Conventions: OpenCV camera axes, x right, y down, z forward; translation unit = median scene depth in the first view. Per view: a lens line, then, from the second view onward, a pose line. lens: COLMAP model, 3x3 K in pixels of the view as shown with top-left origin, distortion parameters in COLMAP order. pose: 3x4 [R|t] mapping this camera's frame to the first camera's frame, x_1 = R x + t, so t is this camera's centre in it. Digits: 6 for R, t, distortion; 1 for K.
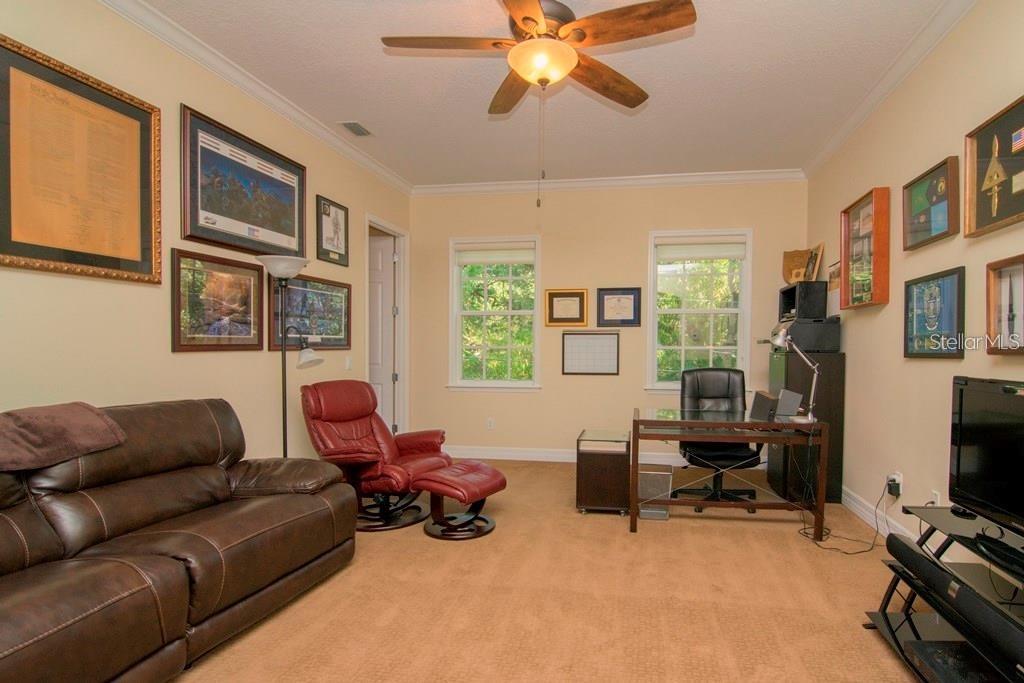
lens RADIAL K [[501.4, 0, 511.8], [0, 501.4, 347.3], [0, 0, 1]] dist [-0.014289, -0.001852]
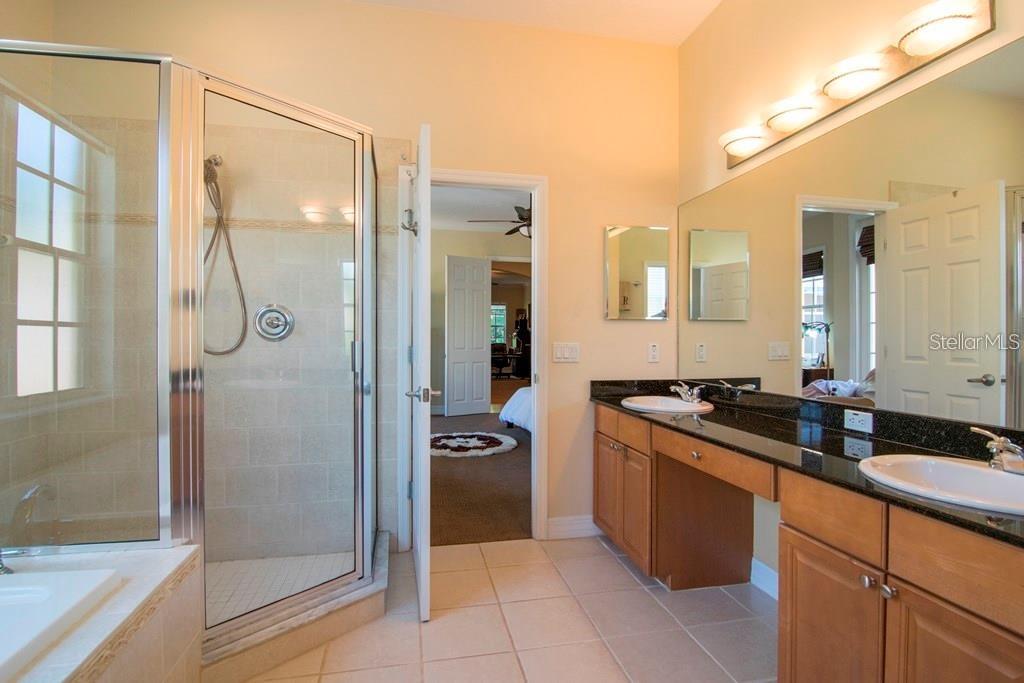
lens RADIAL K [[501.4, 0, 510.2], [0, 501.4, 338.4], [0, 0, 1]] dist [-0.014289, -0.001852]
pose [[0.888049, 0.001549, 0.459746, -1.279146], [-0.001732, 0.999998, -0.000023, 0.018160], [-0.459746, -0.000776, 0.888050, -2.426689]]
